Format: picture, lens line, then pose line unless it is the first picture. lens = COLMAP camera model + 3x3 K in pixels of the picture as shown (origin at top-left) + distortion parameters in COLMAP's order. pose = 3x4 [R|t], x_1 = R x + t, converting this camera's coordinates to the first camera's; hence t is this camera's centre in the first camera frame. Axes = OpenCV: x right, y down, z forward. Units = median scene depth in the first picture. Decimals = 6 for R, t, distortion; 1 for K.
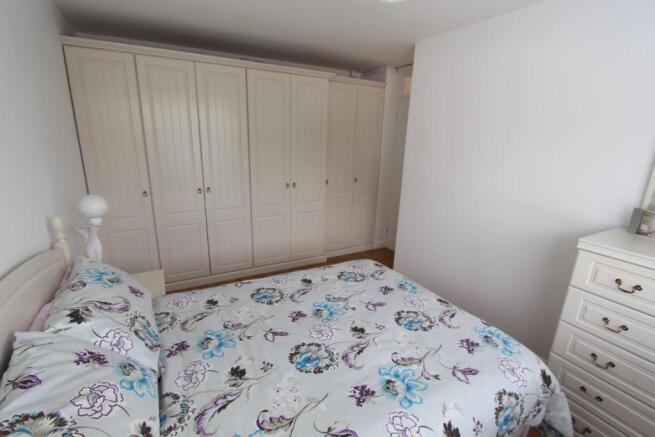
lens RADIAL K [[300.5, 0, 323.7], [0, 300.5, 218.4], [0, 0, 1]] dist [-0.015079, 0.000383]
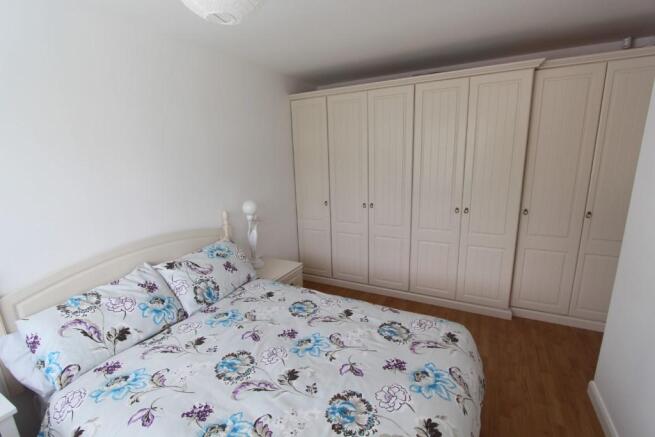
lens RADIAL K [[300.5, 0, 324.0], [0, 300.5, 218.5], [0, 0, 1]] dist [-0.015079, 0.000383]
pose [[0.540058, 0.131335, -0.831318, 0.730898], [-0.169426, 0.984494, 0.045469, -0.121008], [0.824398, 0.116291, 0.553935, 0.464871]]
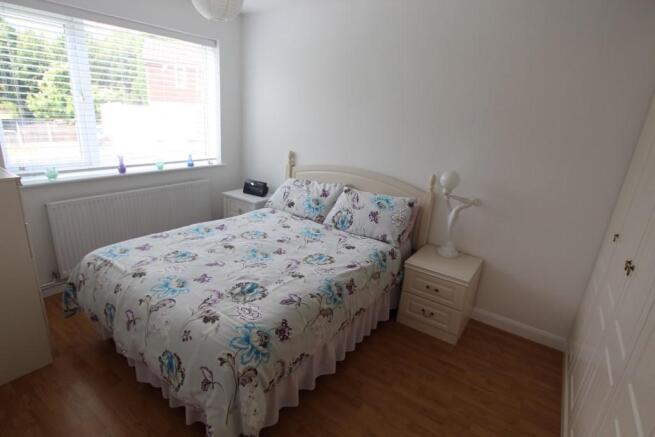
lens RADIAL K [[344.2, 0, 325.5], [0, 344.2, 218.7], [0, 0, 1]] dist [-0.002828, -0.000074]
pose [[-0.890584, 0.048232, -0.452253, 0.367454], [-0.211305, 0.836653, 0.505333, -0.529403], [0.402752, 0.545606, -0.734918, 1.955126]]
